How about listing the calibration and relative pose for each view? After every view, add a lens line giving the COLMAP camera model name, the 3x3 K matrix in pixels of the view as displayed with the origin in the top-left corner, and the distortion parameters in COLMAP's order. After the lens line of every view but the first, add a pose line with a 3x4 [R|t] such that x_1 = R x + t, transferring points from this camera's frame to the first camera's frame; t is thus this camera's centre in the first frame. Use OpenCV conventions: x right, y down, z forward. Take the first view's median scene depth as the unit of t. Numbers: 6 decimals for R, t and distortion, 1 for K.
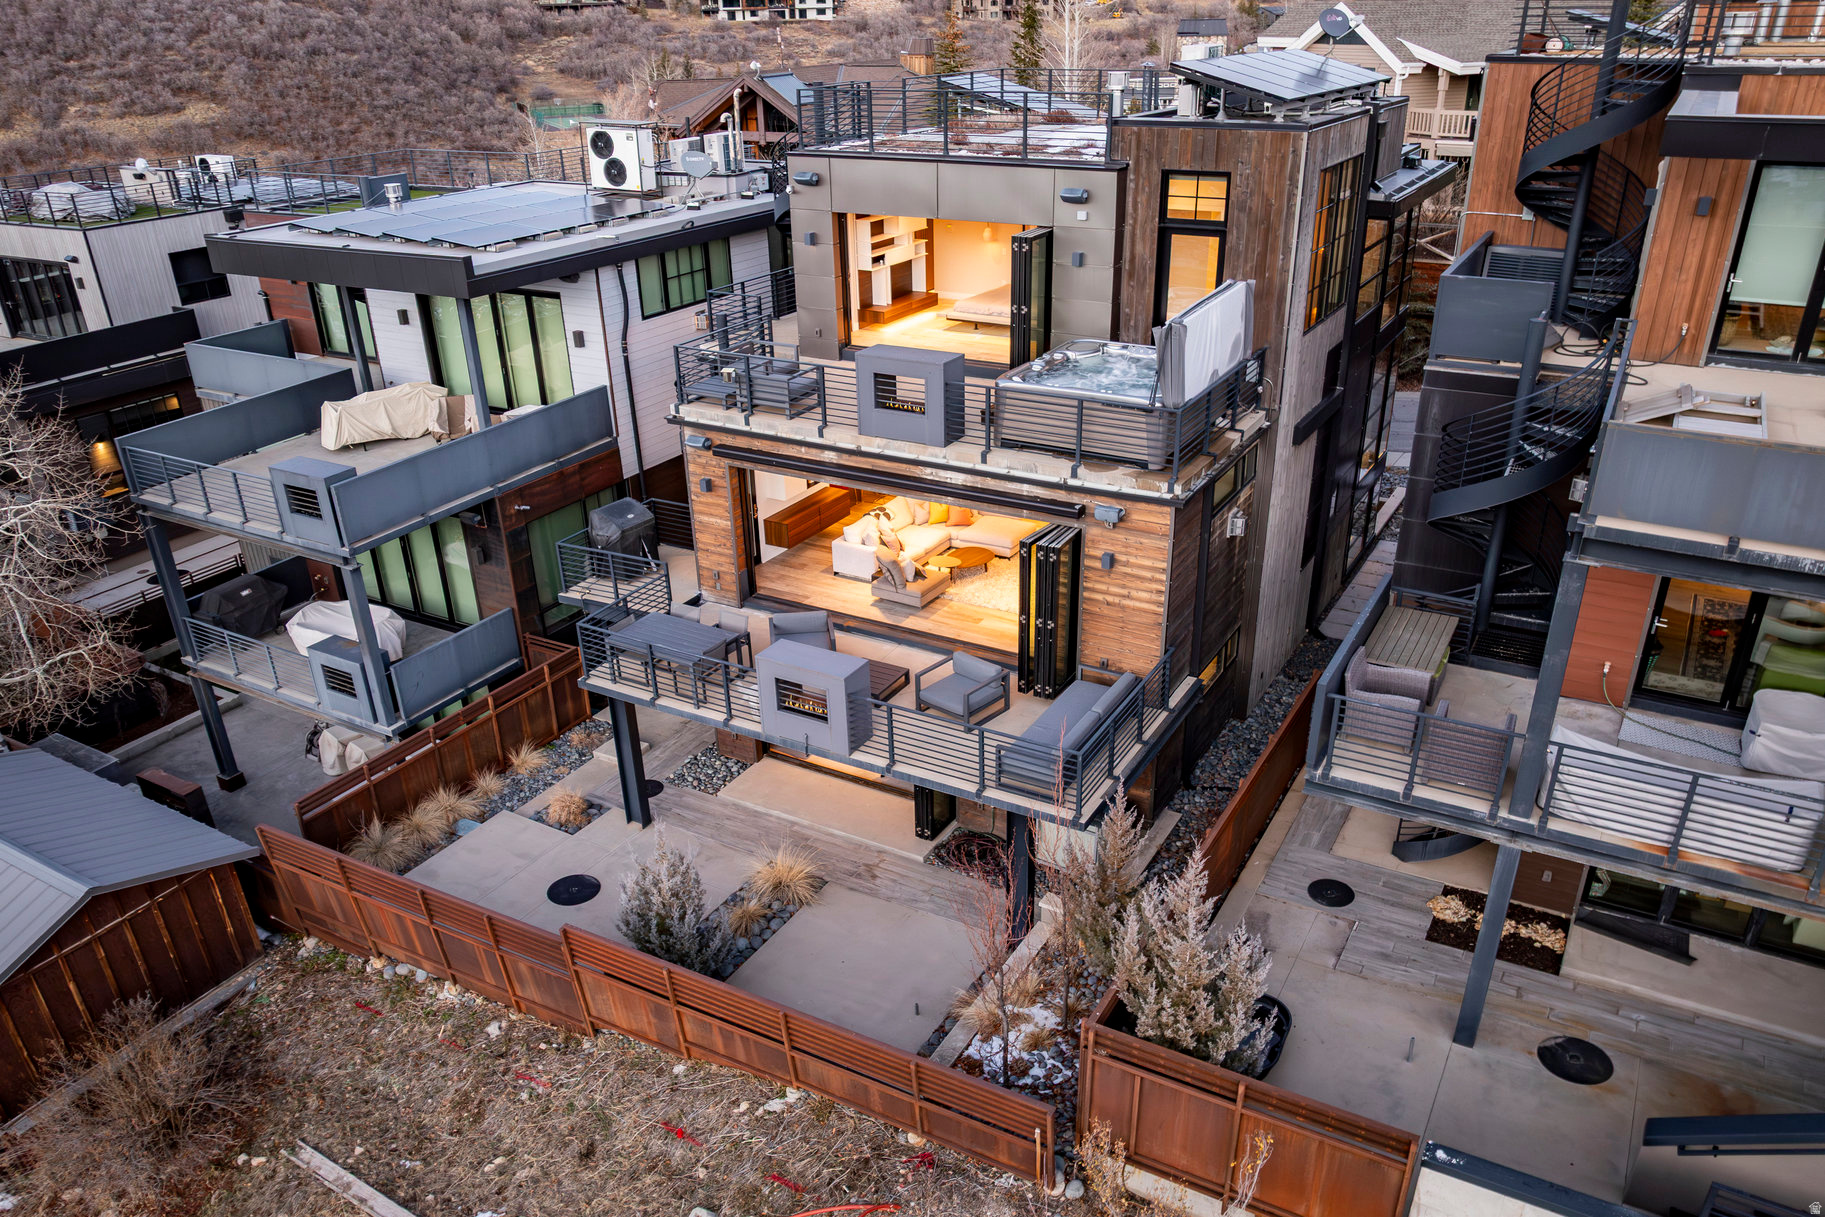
lens RADIAL K [[1217.9, 0, 916.8], [0, 1217.9, 615.6], [0, 0, 1]] dist [-0.028060, -0.004319]
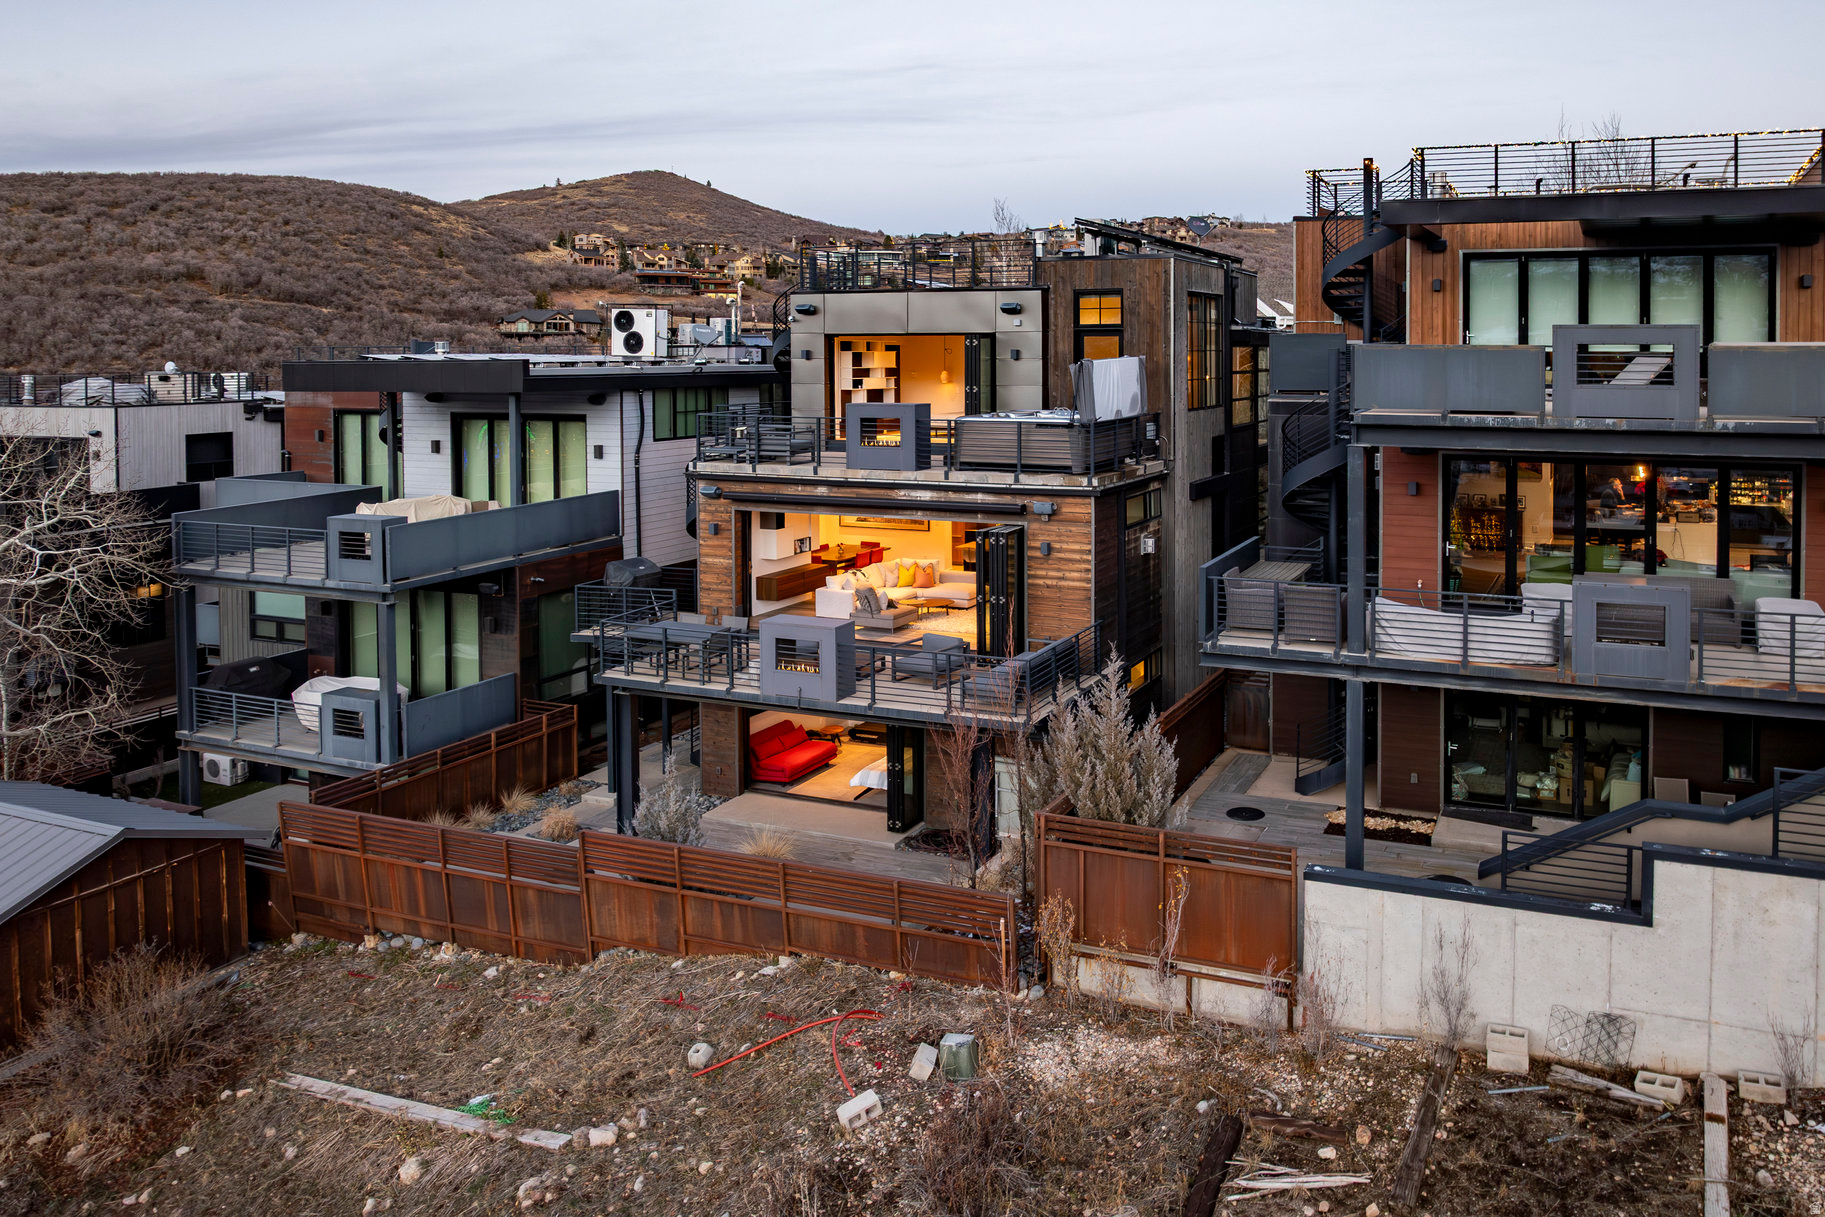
lens RADIAL K [[1286.4, 0, 1010.2], [0, 1286.4, 424.3], [0, 0, 1]] dist [-0.027574, -0.004540]
pose [[0.993593, 0.014136, 0.112129, -0.026282], [0.032807, 0.913346, -0.405860, 0.321973], [-0.108149, 0.406938, 0.907031, -0.220629]]
